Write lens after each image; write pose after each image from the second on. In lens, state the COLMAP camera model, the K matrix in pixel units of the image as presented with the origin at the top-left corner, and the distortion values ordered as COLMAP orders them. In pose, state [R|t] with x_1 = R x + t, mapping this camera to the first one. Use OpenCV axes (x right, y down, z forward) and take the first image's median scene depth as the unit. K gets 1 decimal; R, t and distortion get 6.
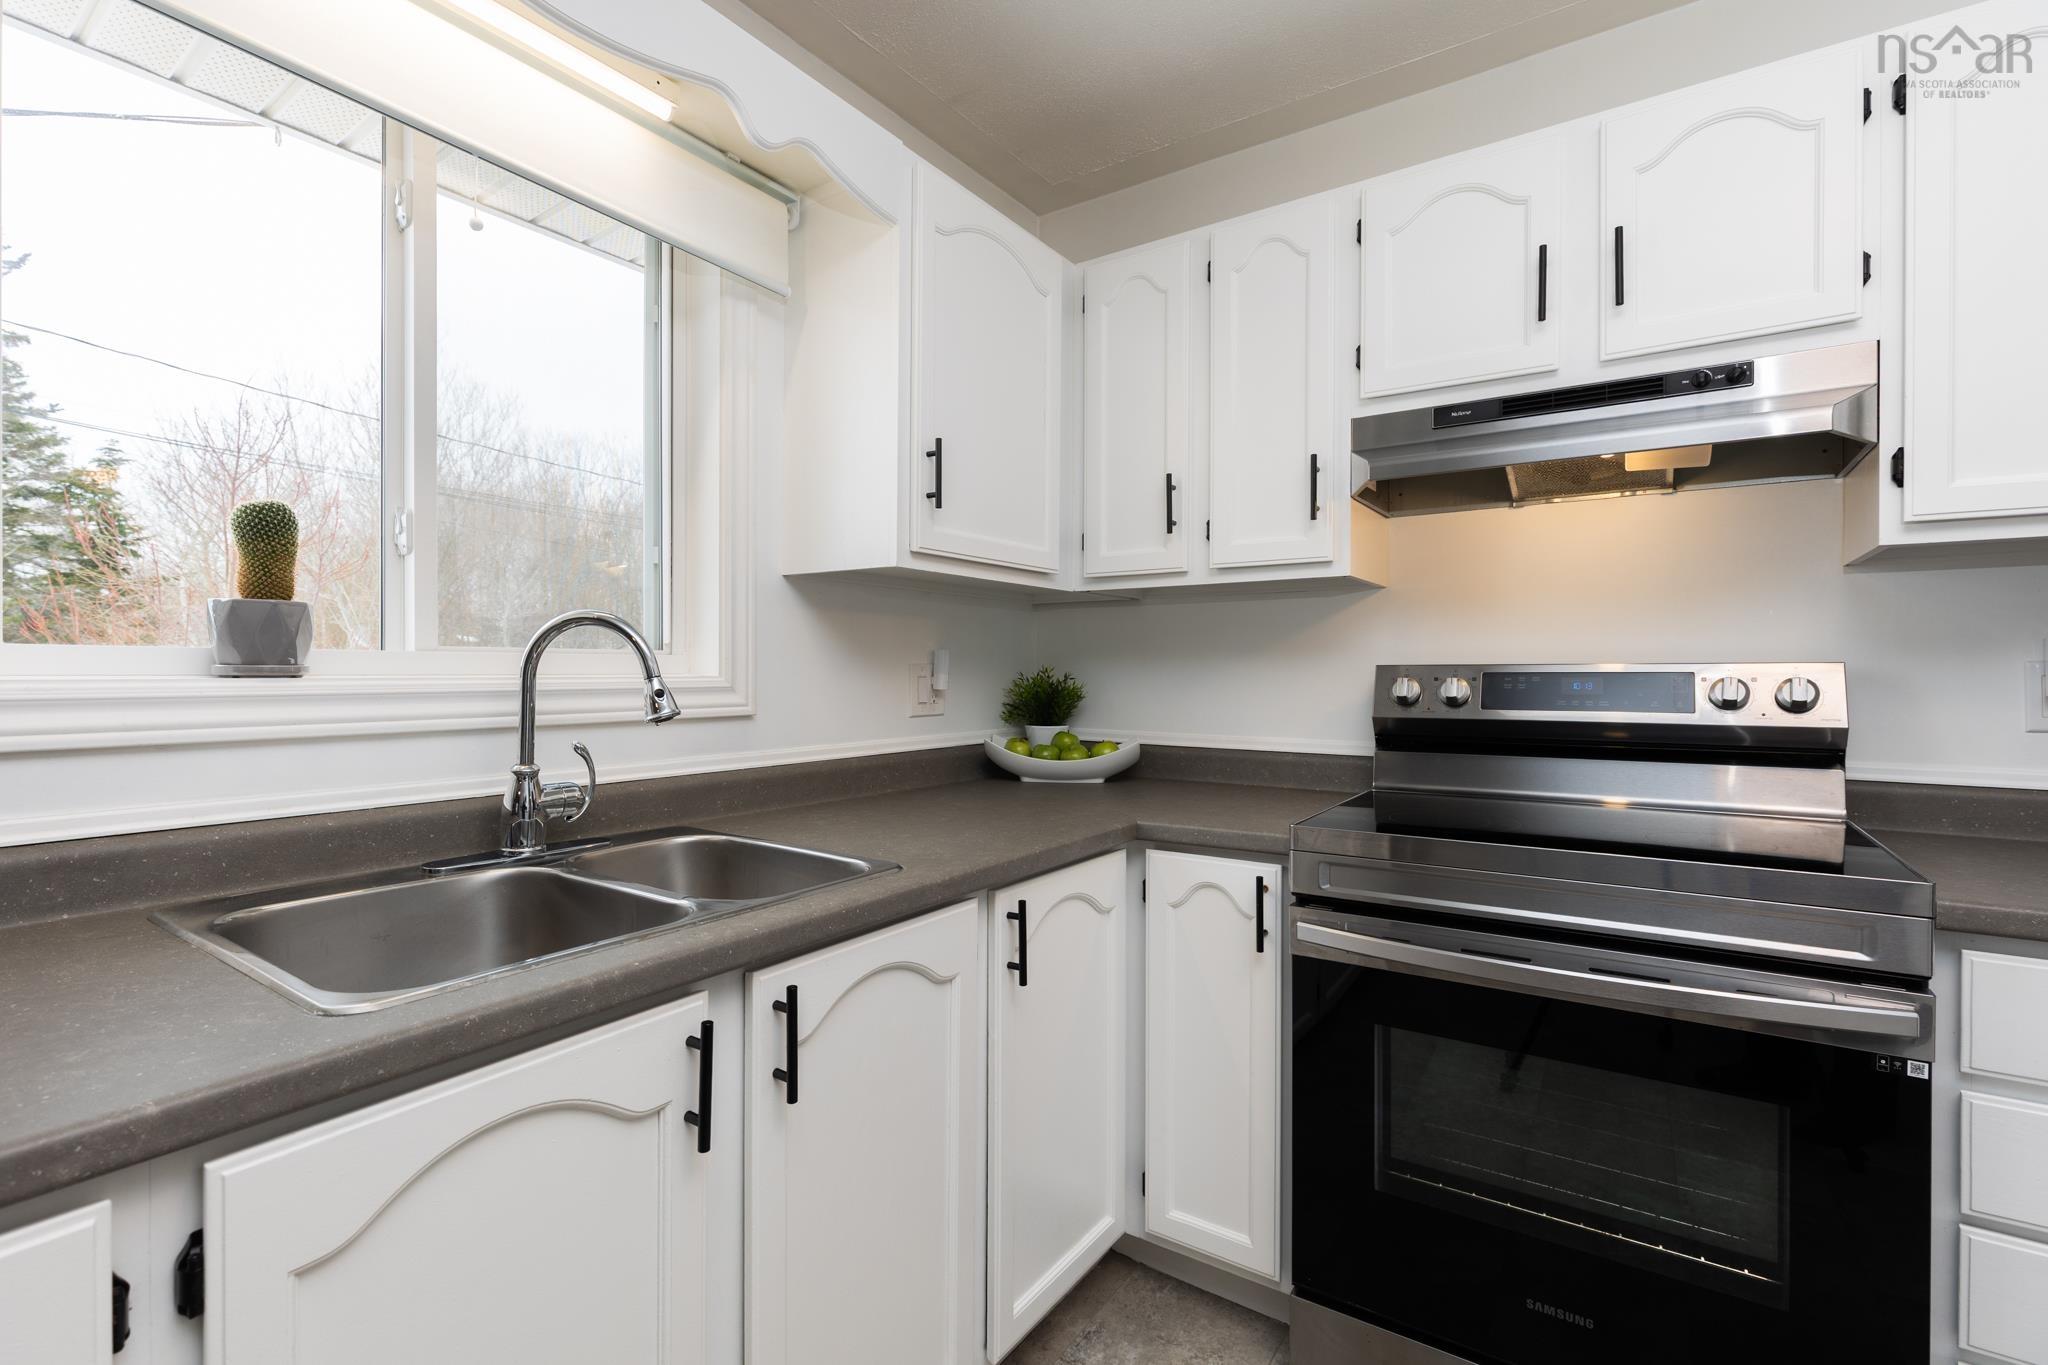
lens RADIAL K [[926.9, 0, 1013.5], [0, 926.9, 673.6], [0, 0, 1]] dist [-0.002039, -0.000195]
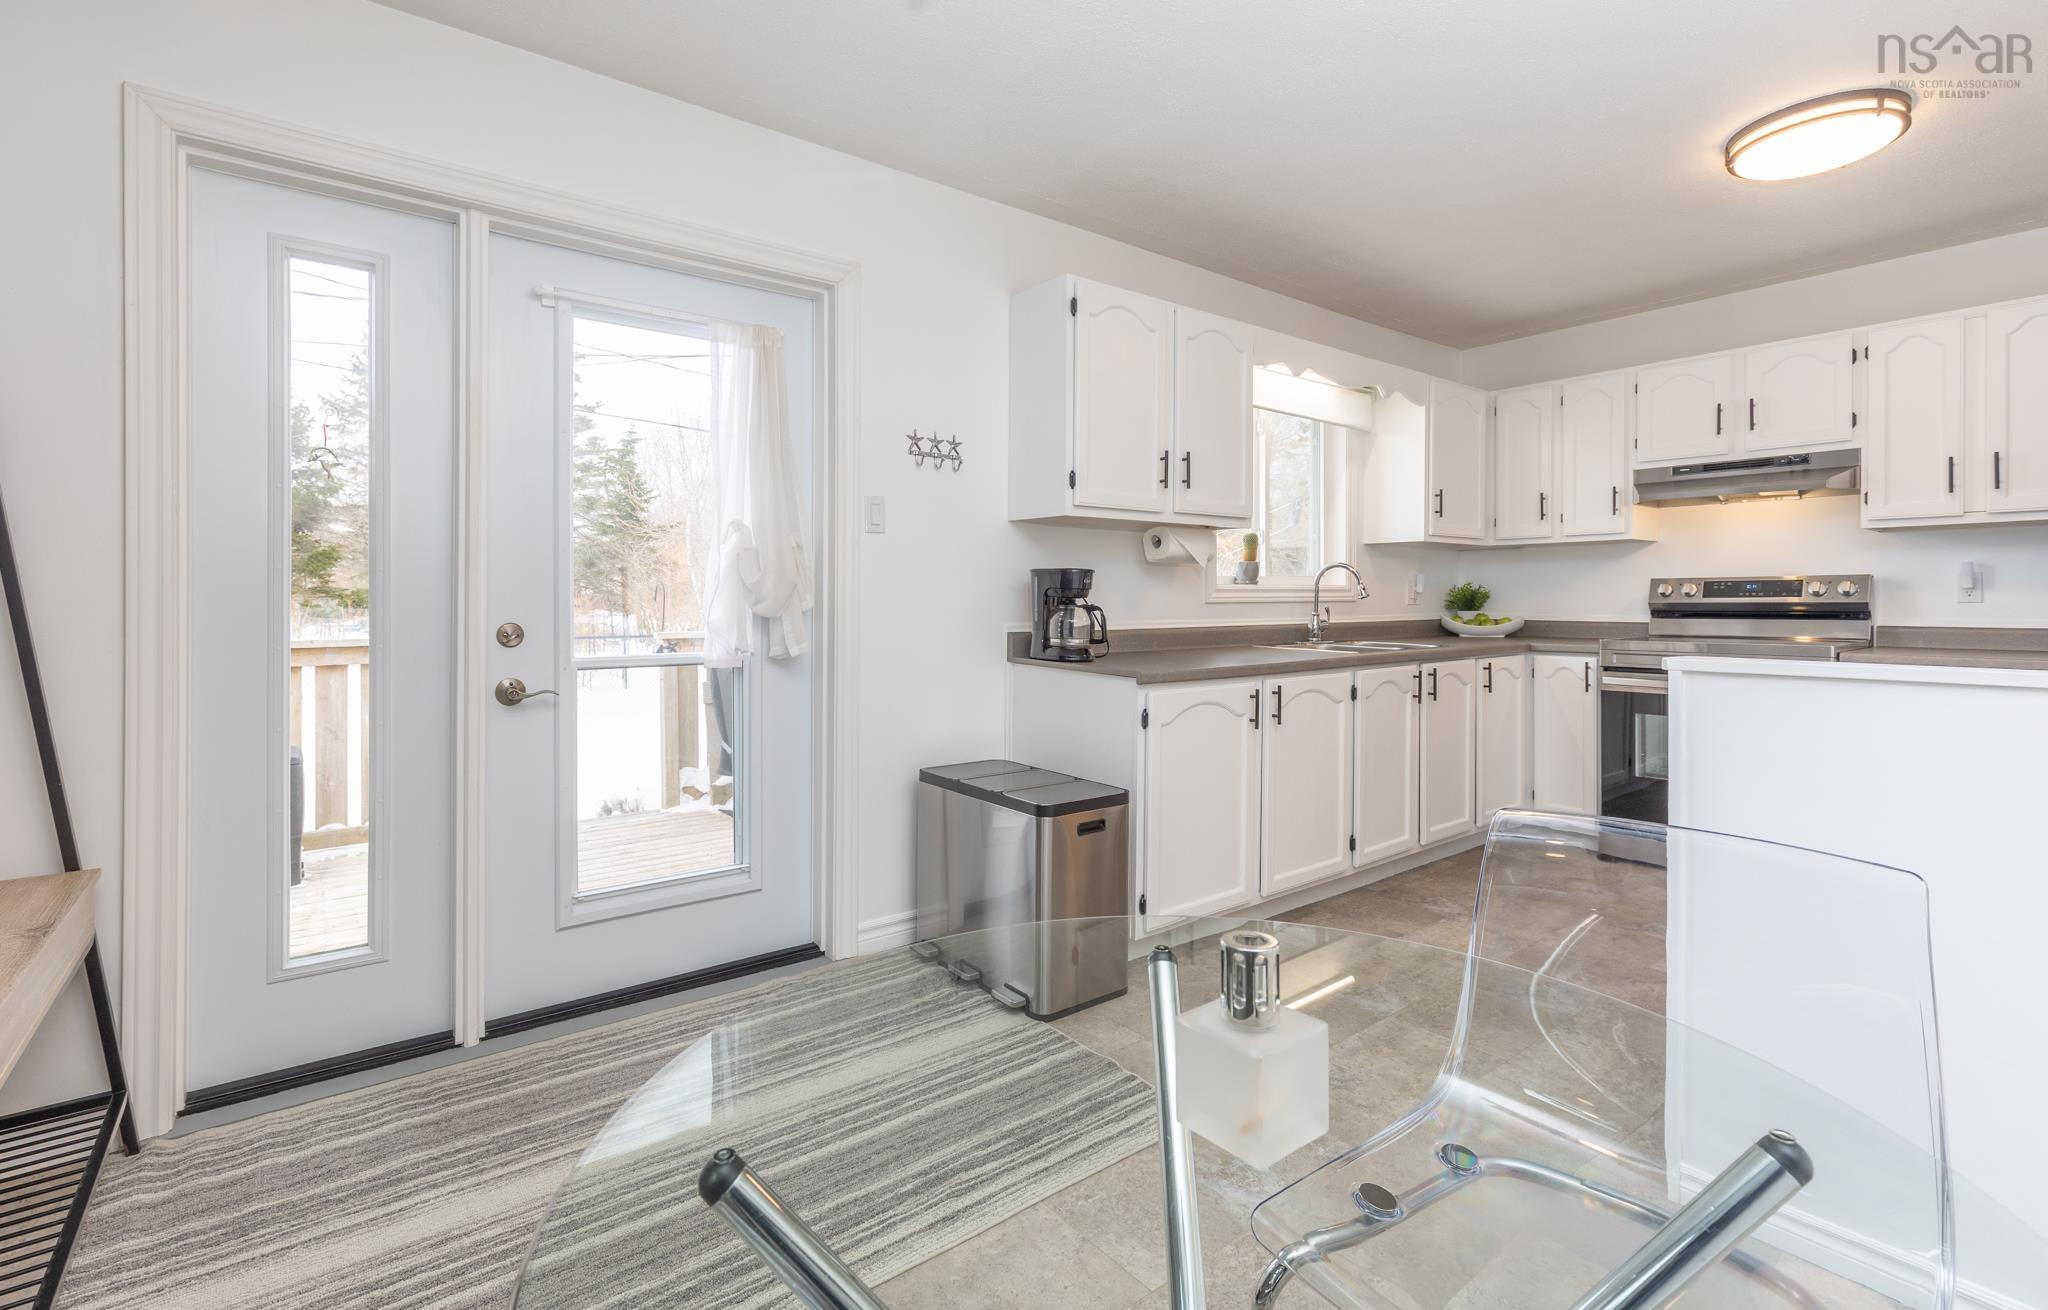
lens RADIAL K [[920.6, 0, 1025.6], [0, 920.6, 604.8], [0, 0, 1]] dist [-0.004073, -0.000377]
pose [[0.952972, -0.003445, -0.303040, -0.387791], [0.006171, 0.999949, 0.008038, 0.029308], [0.302997, -0.009530, 0.952944, -1.659908]]
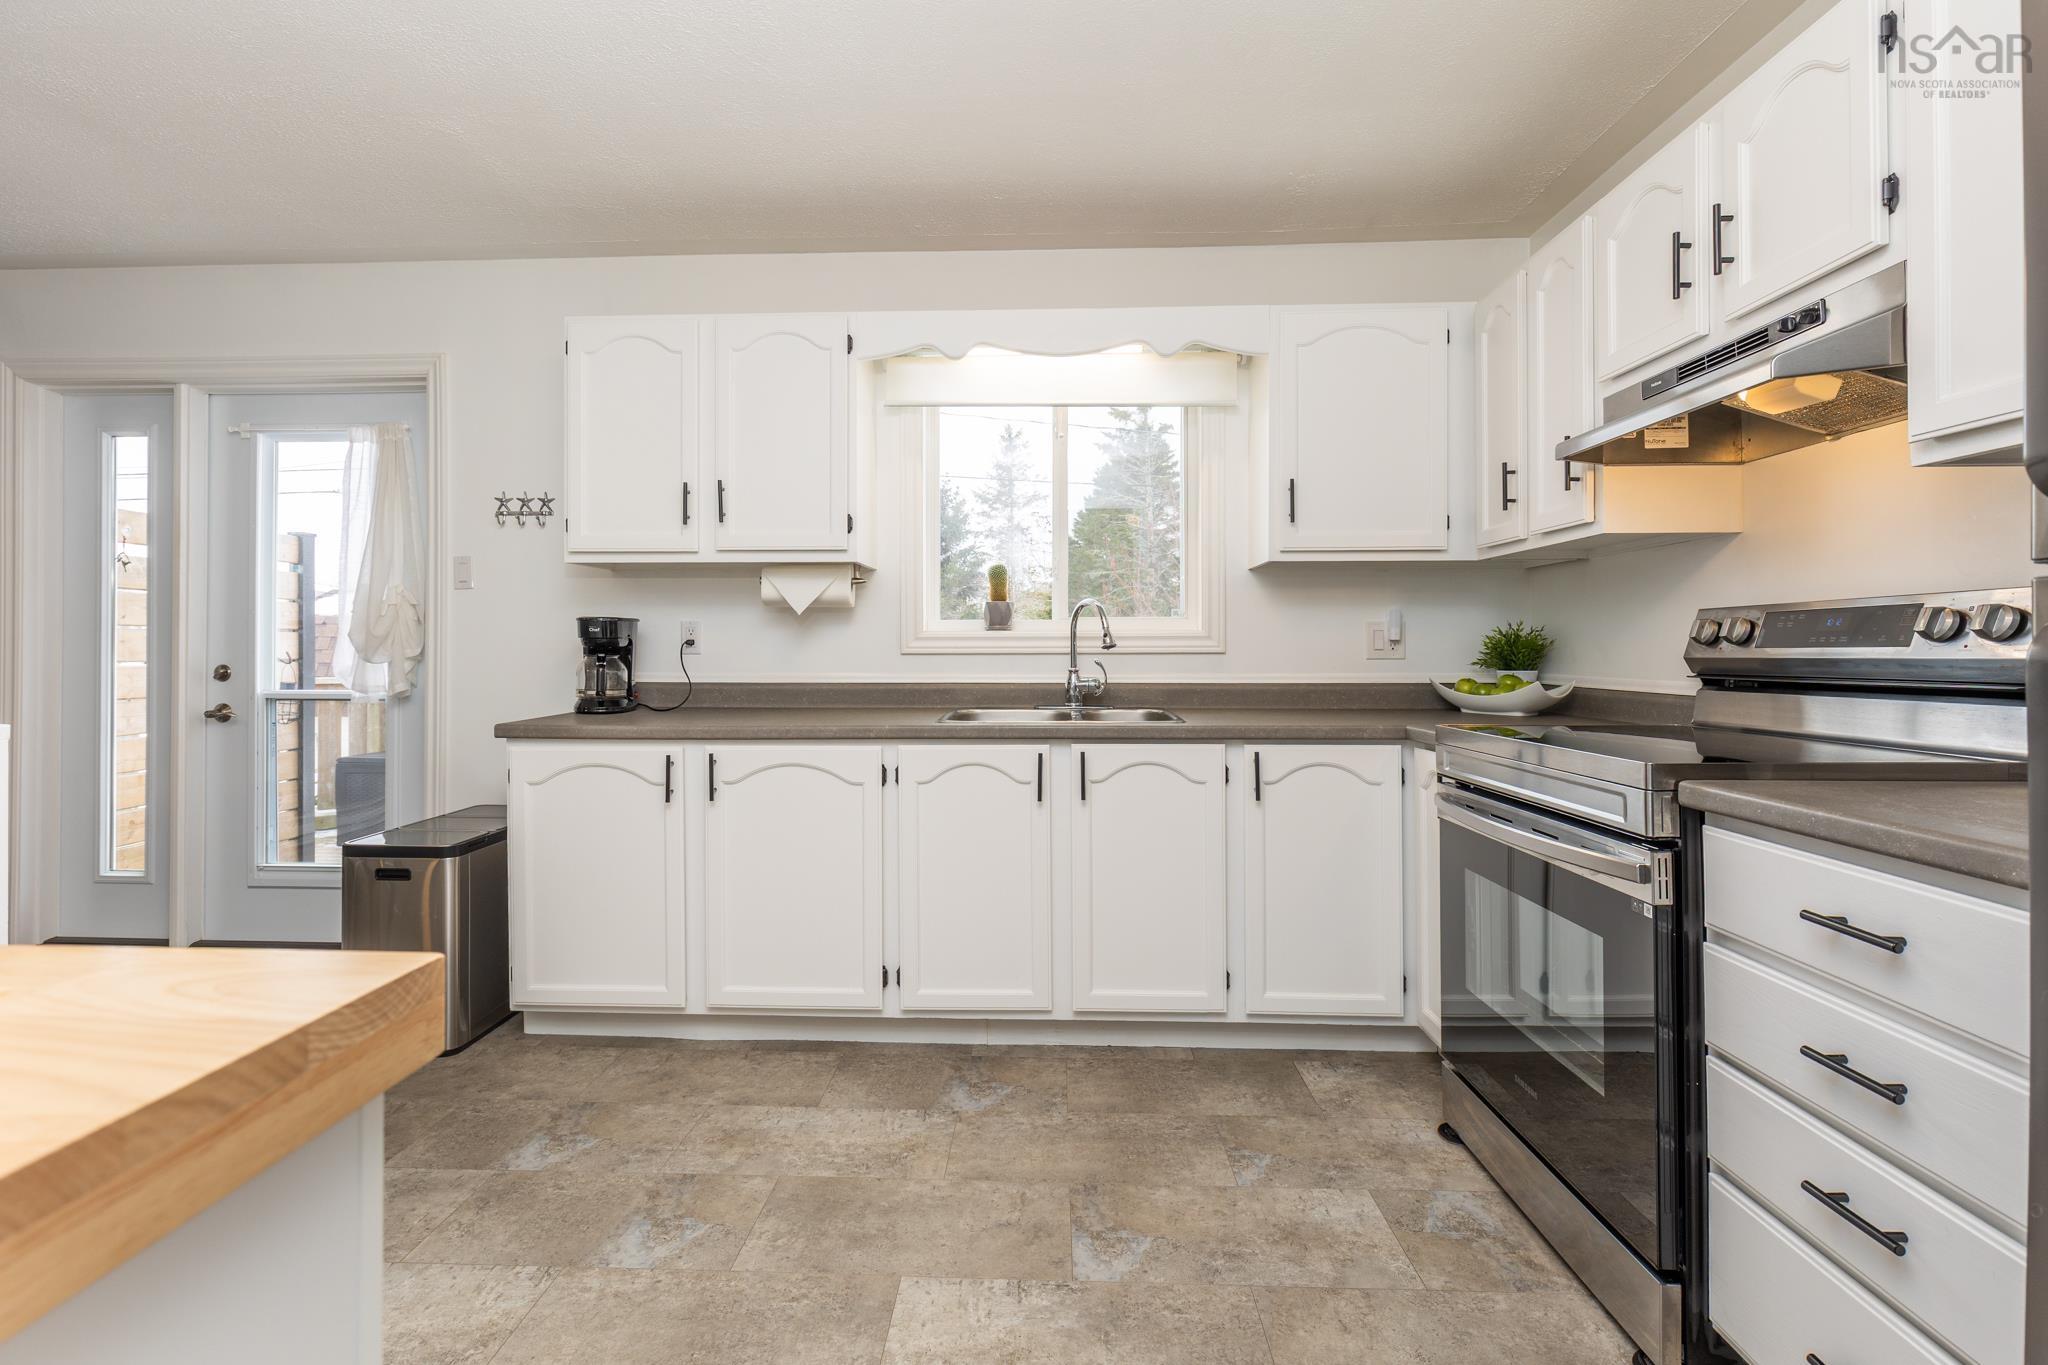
lens RADIAL K [[926.9, 0, 1007.4], [0, 926.9, 648.2], [0, 0, 1]] dist [-0.002039, -0.000195]
pose [[0.535584, -0.006316, -0.844458, 0.981960], [0.003493, 0.999980, -0.005263, 0.044053], [0.844475, -0.000131, 0.535595, -0.267711]]
